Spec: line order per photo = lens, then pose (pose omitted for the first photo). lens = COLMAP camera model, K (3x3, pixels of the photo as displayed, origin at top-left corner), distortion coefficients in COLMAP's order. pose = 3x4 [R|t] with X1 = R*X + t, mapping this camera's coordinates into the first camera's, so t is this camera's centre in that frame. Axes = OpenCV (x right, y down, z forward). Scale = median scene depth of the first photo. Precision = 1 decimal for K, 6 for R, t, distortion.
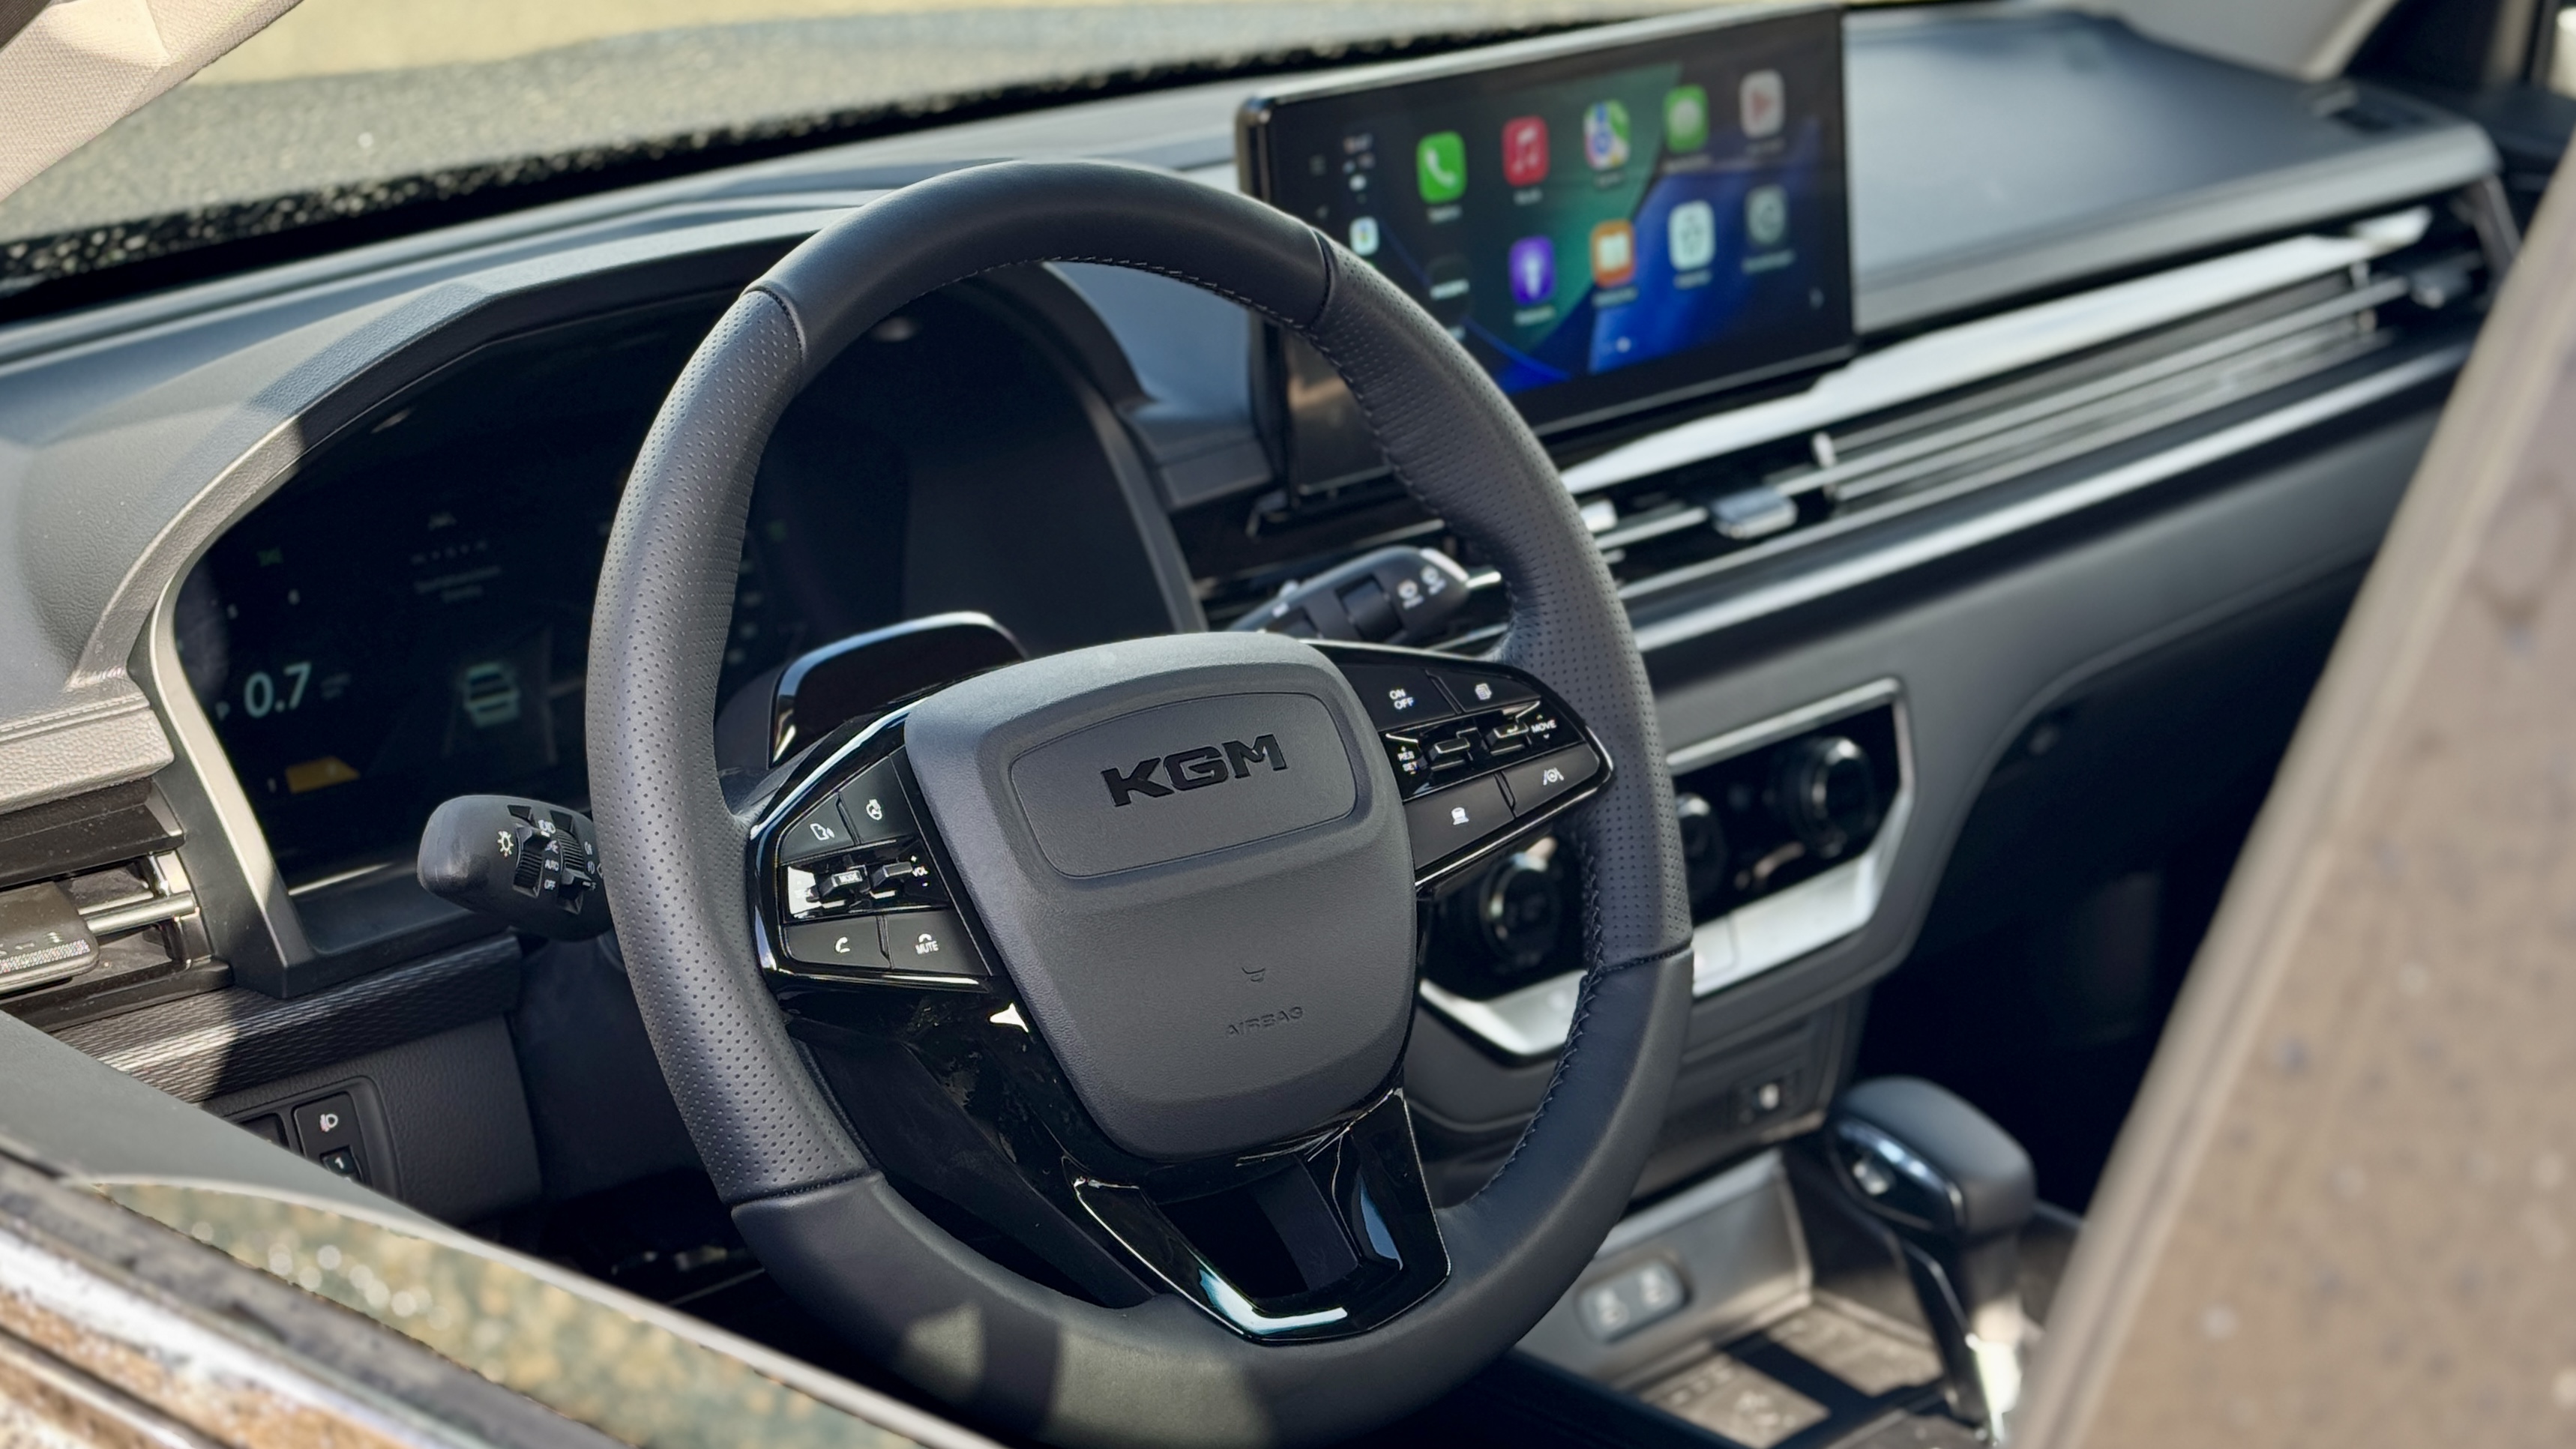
lens RADIAL K [[3842.6, 0, 1240.7], [0, 3842.6, 729.4], [0, 0, 1]] dist [0.282428, 0.004969]
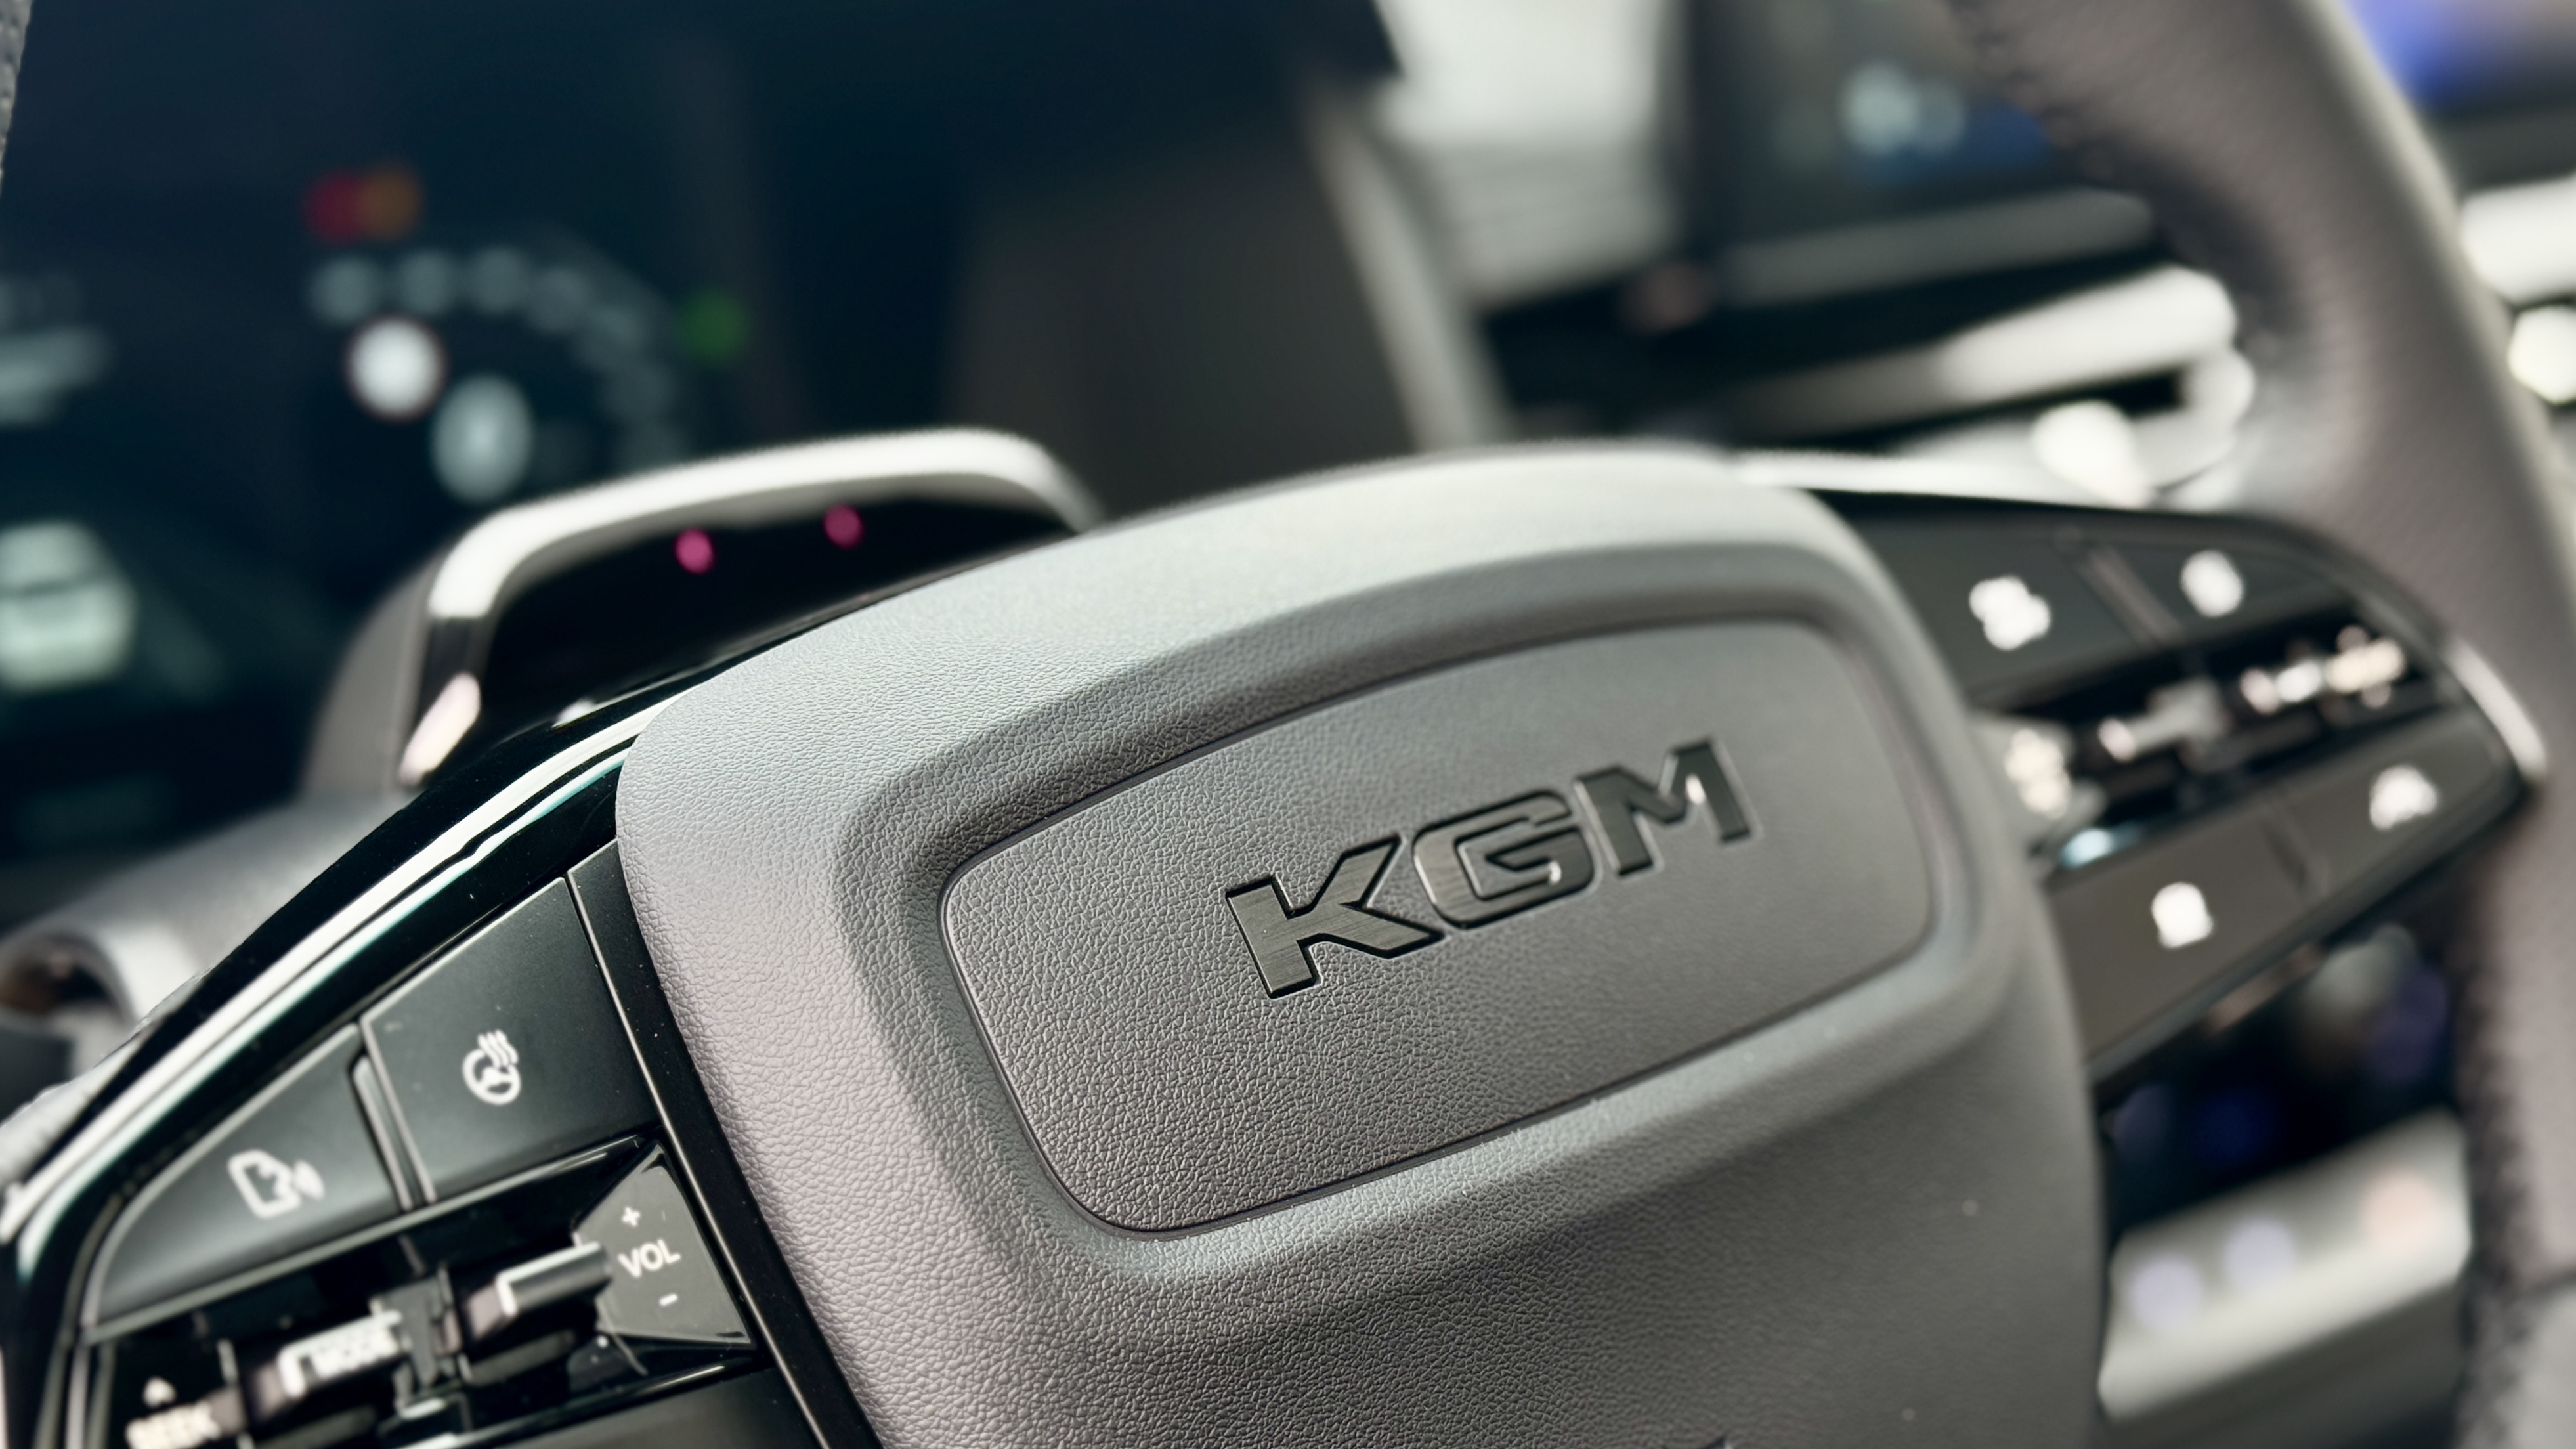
lens RADIAL K [[3843.0, 0, 1240.7], [0, 3843.0, 729.4], [0, 0, 1]] dist [0.282428, 0.004969]
pose [[0.997825, -0.006270, -0.065626, -0.012688], [0.010466, 0.997909, 0.063778, -0.024112], [0.065089, -0.064327, 0.995804, 0.632885]]
